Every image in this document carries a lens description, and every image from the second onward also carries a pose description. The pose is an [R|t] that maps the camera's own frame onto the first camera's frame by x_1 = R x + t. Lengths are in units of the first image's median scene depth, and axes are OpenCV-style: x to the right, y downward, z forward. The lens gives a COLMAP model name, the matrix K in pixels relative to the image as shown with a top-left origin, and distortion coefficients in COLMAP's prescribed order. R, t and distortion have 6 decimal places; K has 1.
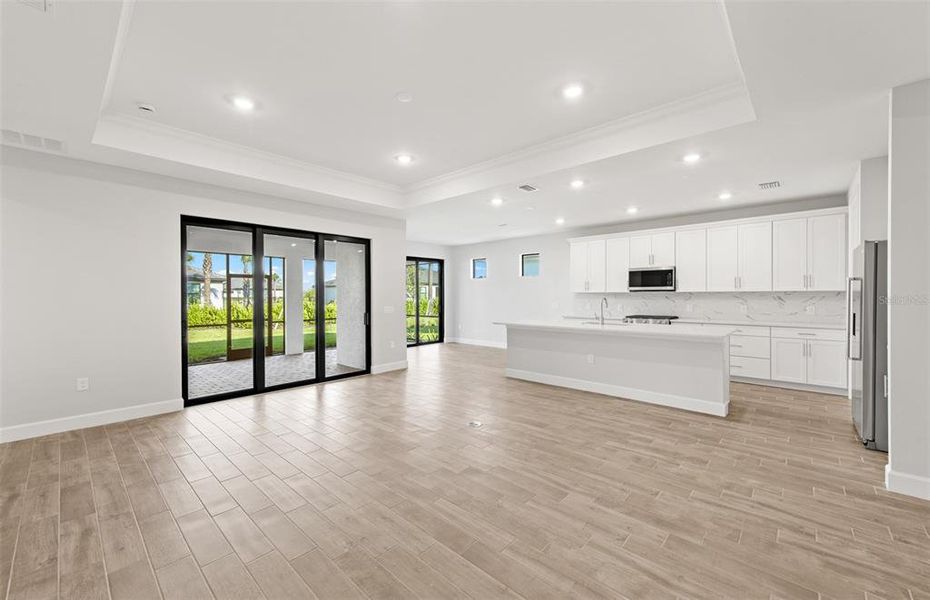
lens RADIAL K [[365.0, 0, 466.7], [0, 365.0, 299.1], [0, 0, 1]] dist [0.009566, -0.000123]
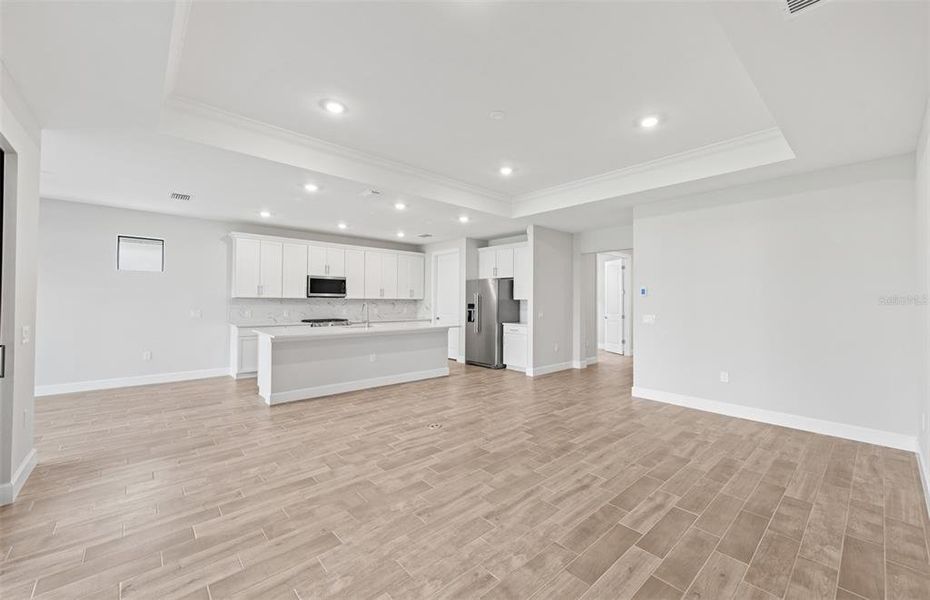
lens RADIAL K [[365.0, 0, 466.7], [0, 365.0, 299.1], [0, 0, 1]] dist [0.009566, -0.000123]
pose [[0.101389, 0.008518, 0.994810, -0.608224], [0.004894, 0.999947, -0.009061, -0.004412], [-0.994835, 0.005787, 0.101342, 0.487344]]
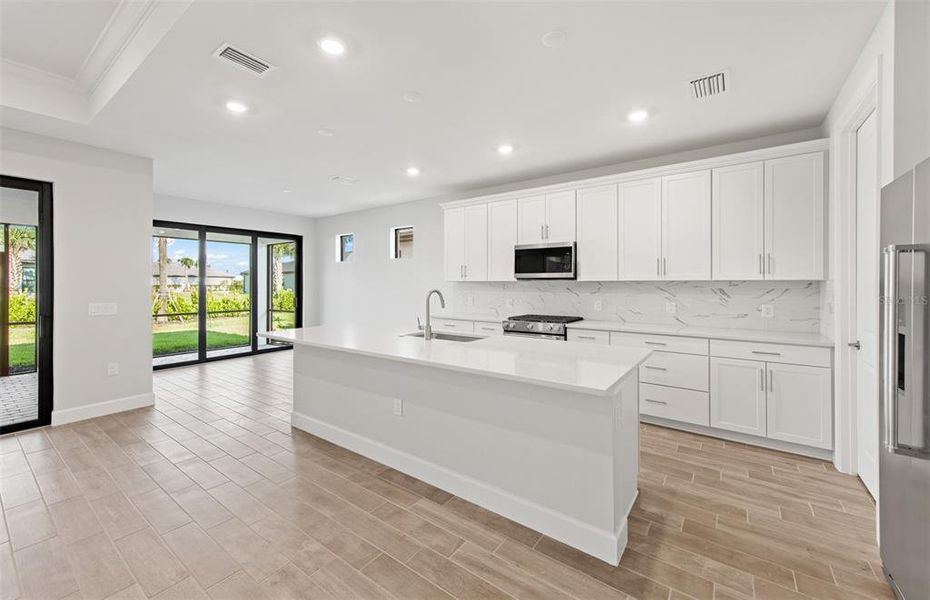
lens RADIAL K [[369.0, 0, 465.3], [0, 369.0, 285.6], [0, 0, 1]] dist [0.011124, 0.000073]
pose [[0.993591, 0.004053, 0.112959, 0.305057], [-0.003388, 0.999976, -0.006079, -0.006687], [-0.112981, 0.005657, 0.993581, 0.372849]]
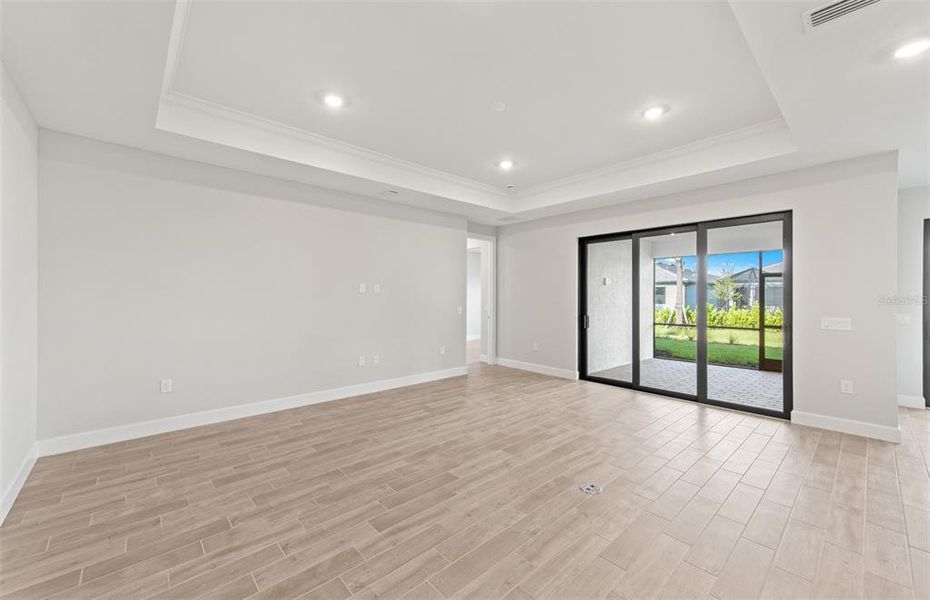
lens RADIAL K [[369.0, 0, 465.3], [0, 369.0, 285.6], [0, 0, 1]] dist [0.011124, 0.000073]
pose [[-0.094918, -0.027366, -0.995109, 0.444519], [-0.013391, 0.999567, -0.026211, -0.006903], [0.995395, 0.010838, -0.095243, 0.503972]]
